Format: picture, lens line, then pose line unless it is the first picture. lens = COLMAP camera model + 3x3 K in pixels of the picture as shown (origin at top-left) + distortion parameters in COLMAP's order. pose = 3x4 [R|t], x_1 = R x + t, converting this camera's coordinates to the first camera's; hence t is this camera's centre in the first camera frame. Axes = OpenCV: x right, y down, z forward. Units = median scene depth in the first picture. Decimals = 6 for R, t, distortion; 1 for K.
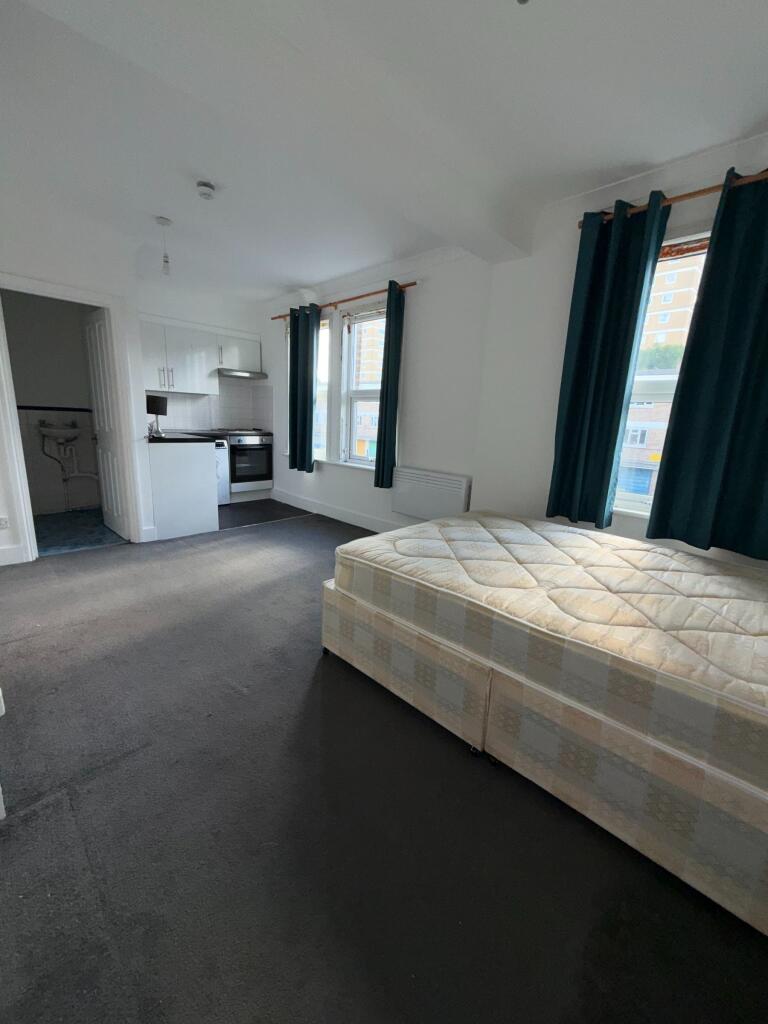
lens RADIAL K [[411.3, 0, 387.1], [0, 411.3, 508.1], [0, 0, 1]] dist [-0.000742, -0.000360]
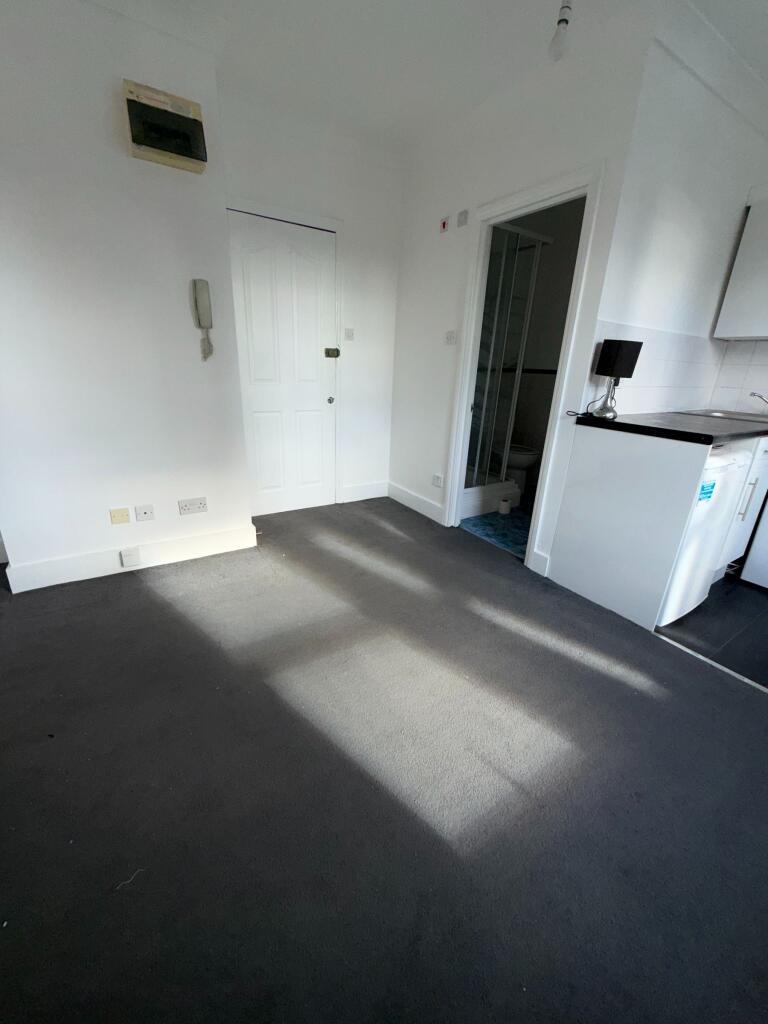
lens RADIAL K [[411.3, 0, 387.1], [0, 411.3, 508.1], [0, 0, 1]] dist [-0.000742, -0.000360]
pose [[-0.257295, 0.274111, -0.926640, 0.074518], [-0.244717, 0.909183, 0.336896, -0.175483], [0.934833, 0.313446, -0.166848, 0.831683]]
